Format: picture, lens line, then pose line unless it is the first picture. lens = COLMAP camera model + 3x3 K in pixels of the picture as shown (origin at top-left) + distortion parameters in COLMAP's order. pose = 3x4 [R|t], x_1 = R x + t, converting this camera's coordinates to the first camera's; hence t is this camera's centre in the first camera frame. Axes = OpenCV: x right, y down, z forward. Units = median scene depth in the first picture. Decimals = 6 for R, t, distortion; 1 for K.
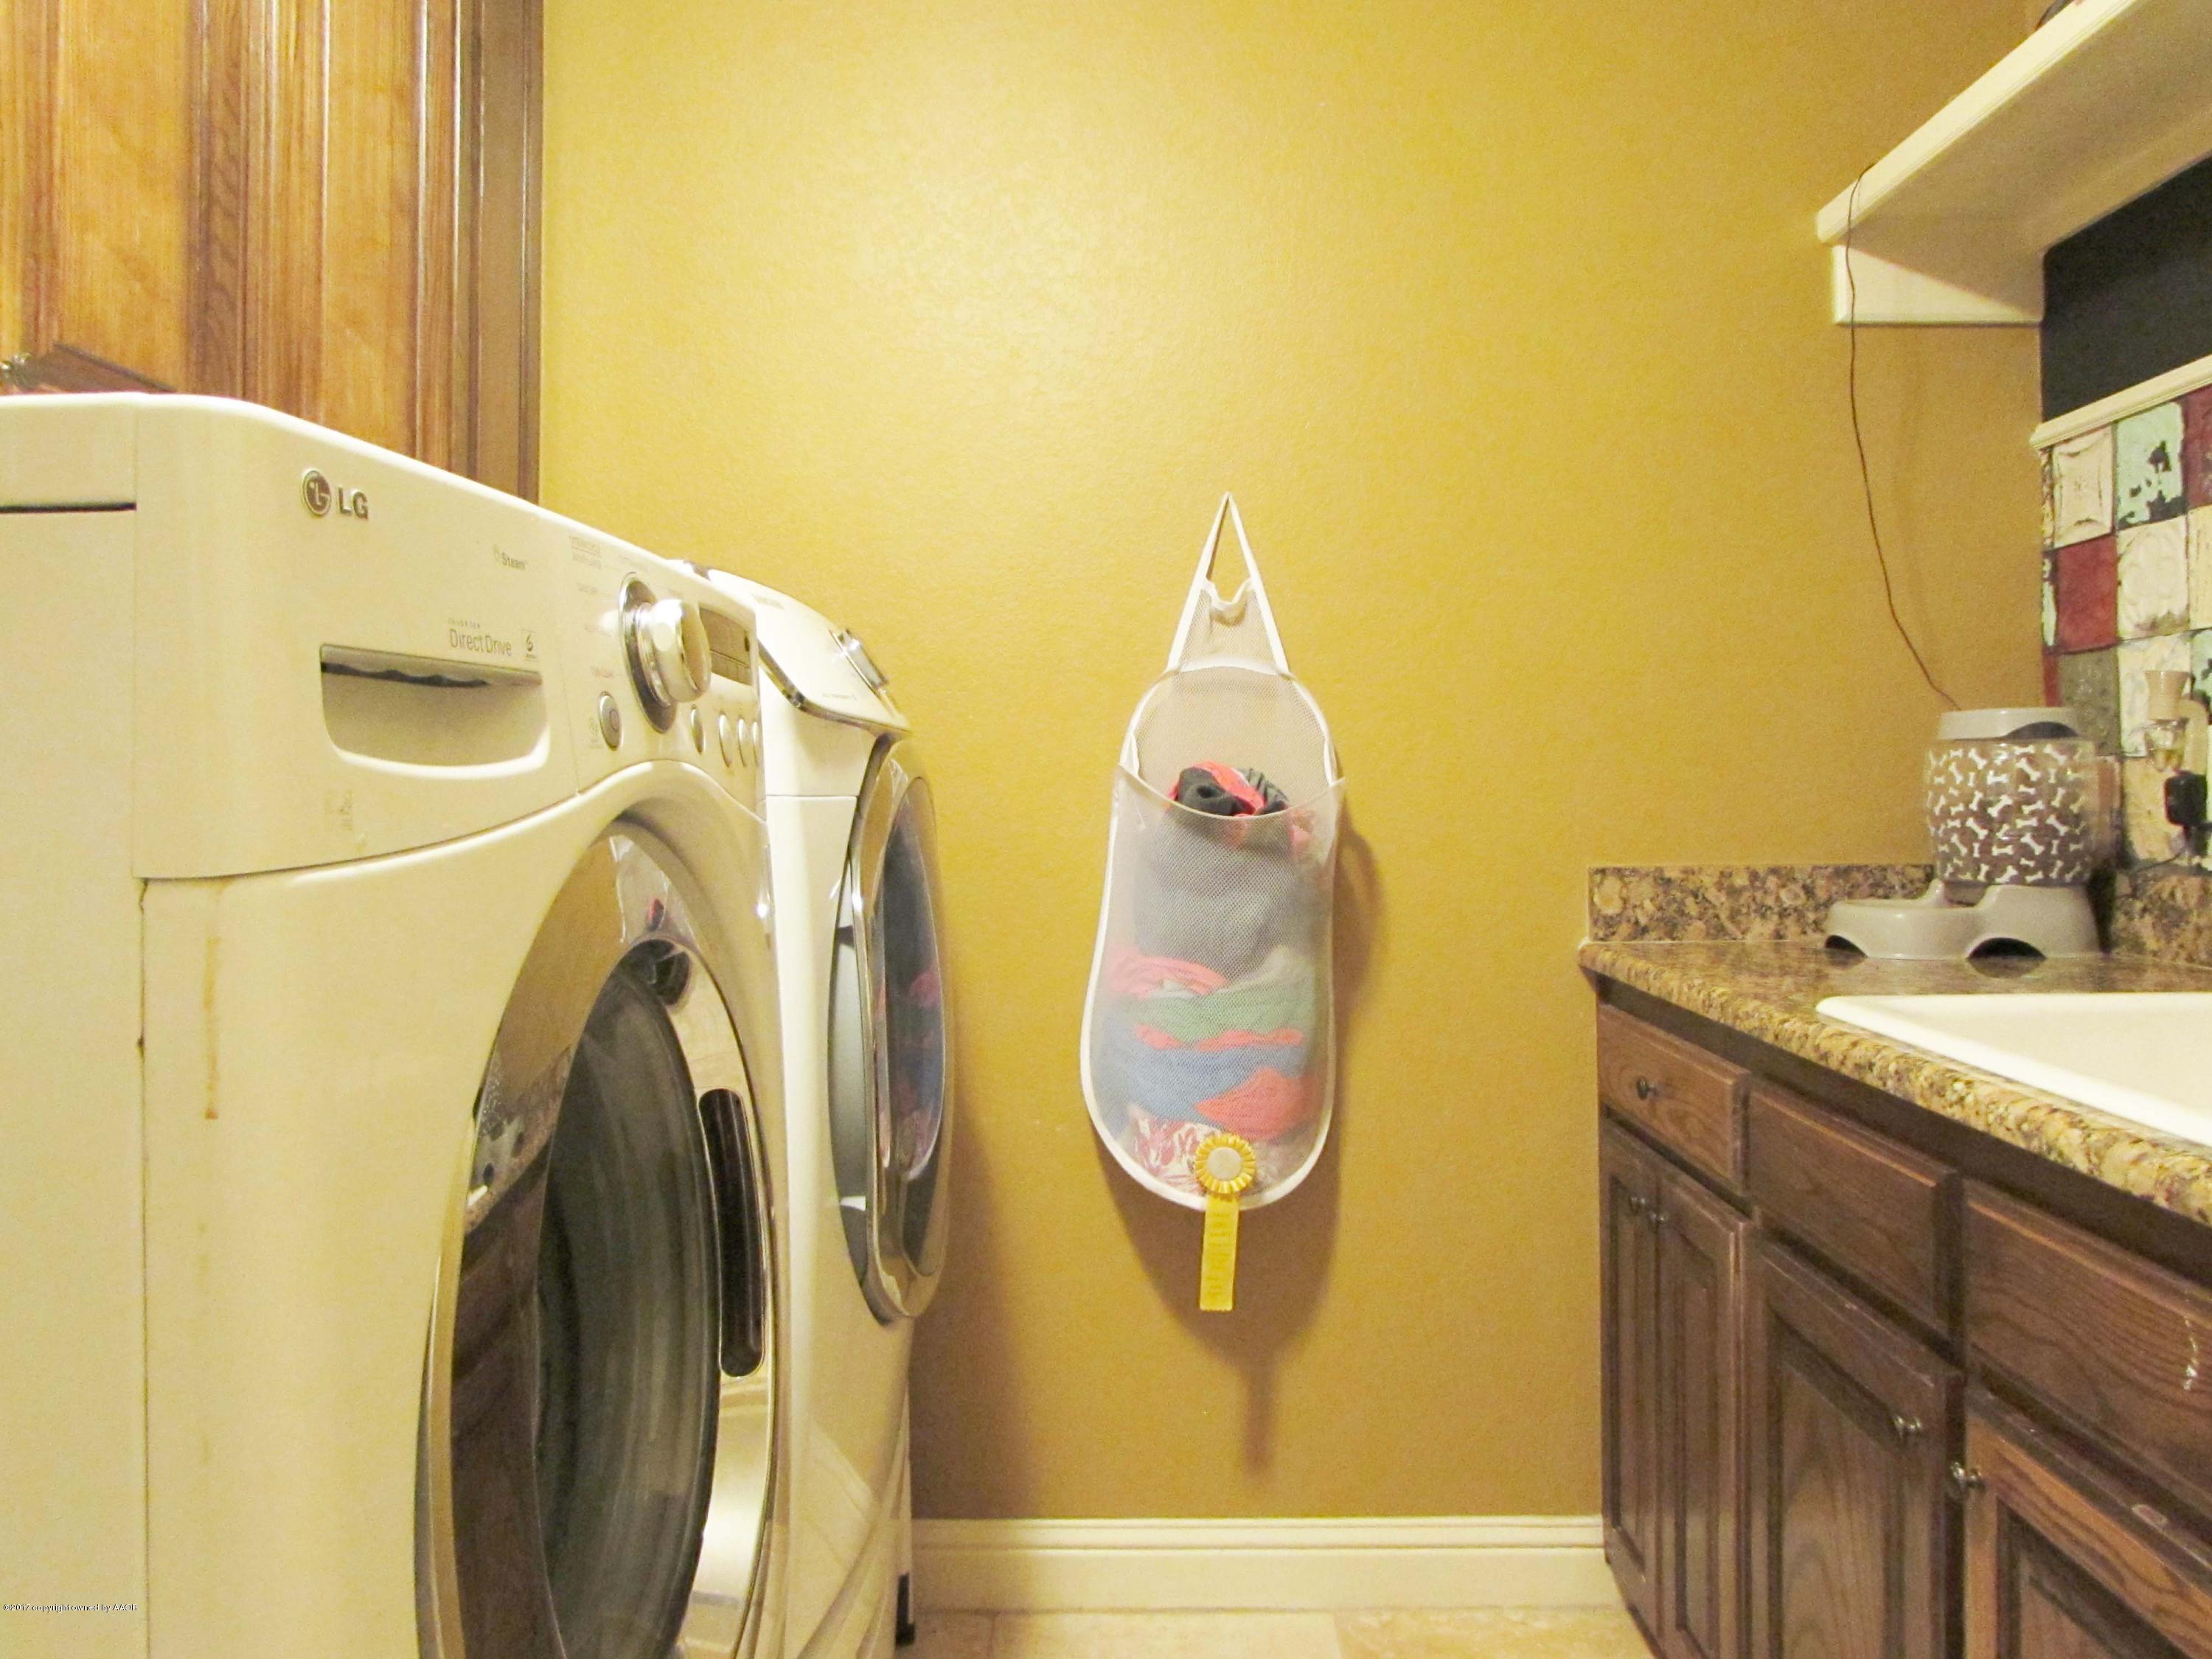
lens RADIAL K [[1691.4, 0, 1106.0], [0, 1691.4, 829.5], [0, 0, 1]] dist [-0.052632, 0.005973]
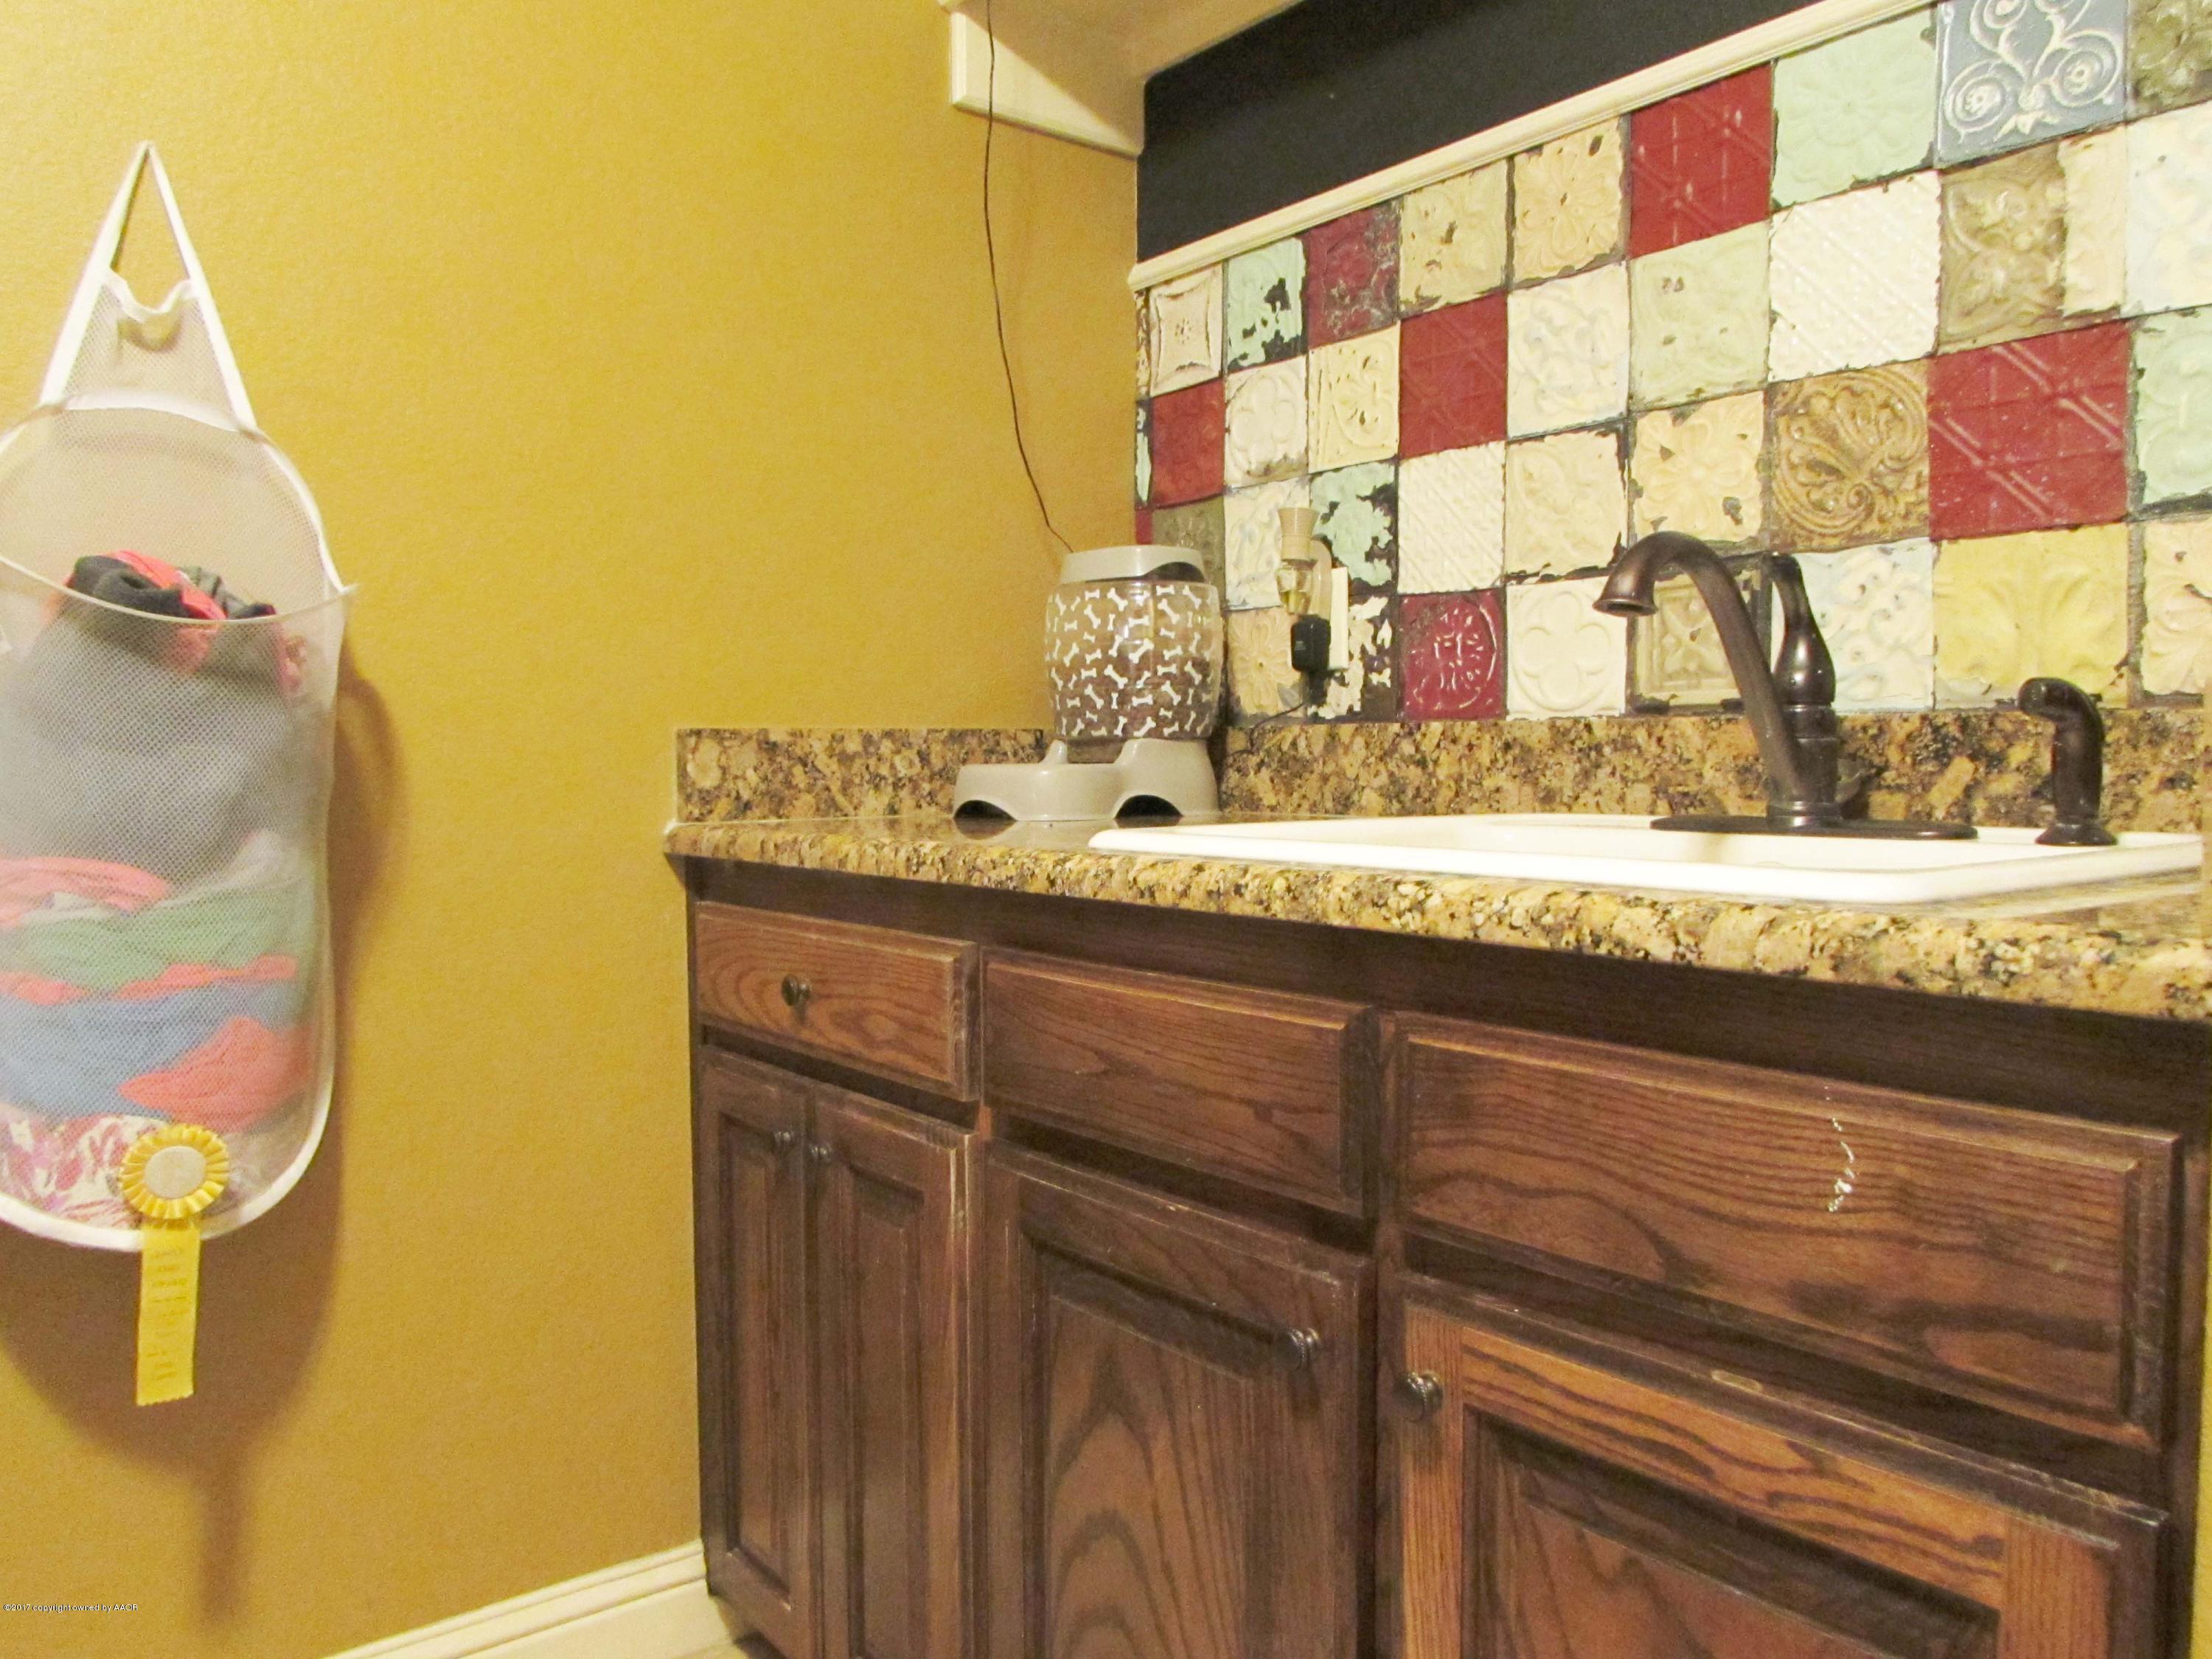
lens RADIAL K [[1616.8, 0, 1132.9], [0, 1616.8, 829.3], [0, 0, 1]] dist [-0.044790, 0.029858]
pose [[0.762023, -0.024199, 0.647097, -0.044939], [0.020275, 0.999703, 0.013509, 0.069909], [-0.647232, 0.002826, 0.762288, 0.314092]]
